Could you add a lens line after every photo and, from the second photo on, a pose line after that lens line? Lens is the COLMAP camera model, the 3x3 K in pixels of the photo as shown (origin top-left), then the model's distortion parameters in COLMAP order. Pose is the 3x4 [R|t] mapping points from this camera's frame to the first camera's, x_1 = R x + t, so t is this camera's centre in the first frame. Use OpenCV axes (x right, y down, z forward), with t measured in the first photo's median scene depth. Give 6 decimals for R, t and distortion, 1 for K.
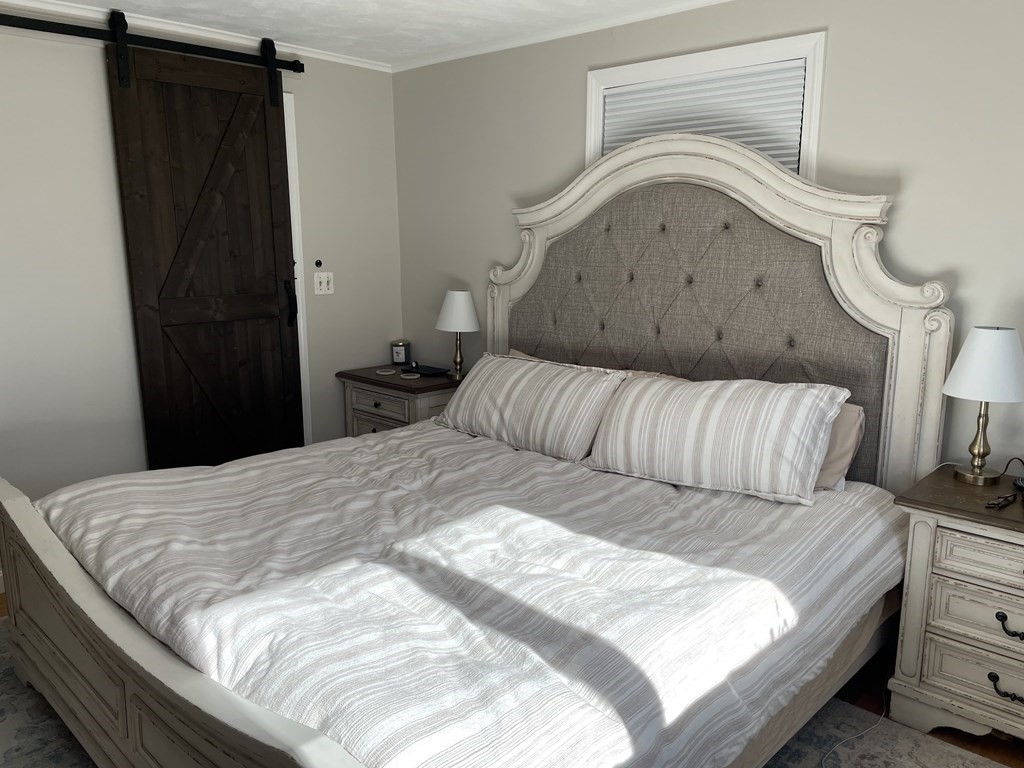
lens RADIAL K [[775.9, 0, 509.6], [0, 775.9, 379.7], [0, 0, 1]] dist [0.091691, -0.115174]
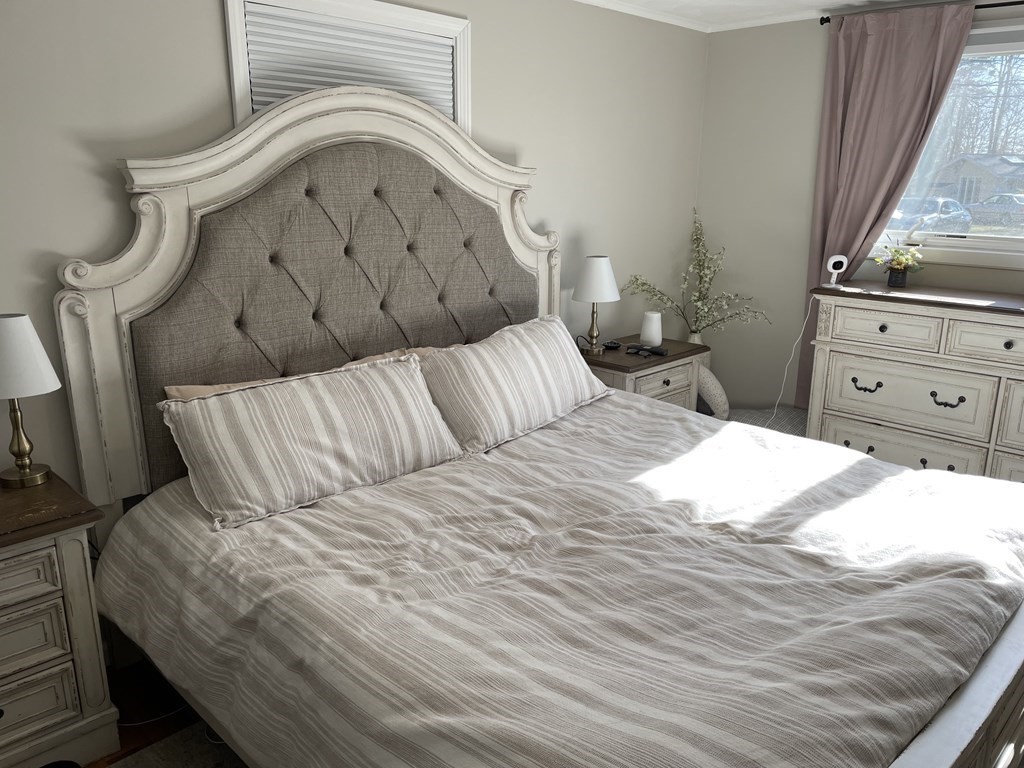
lens RADIAL K [[775.9, 0, 512.3], [0, 775.9, 391.1], [0, 0, 1]] dist [0.091691, -0.115174]
pose [[0.010193, -0.262616, 0.964847, -0.786303], [0.180269, 0.949570, 0.256554, -0.192032], [-0.983565, 0.171317, 0.057020, 0.885814]]
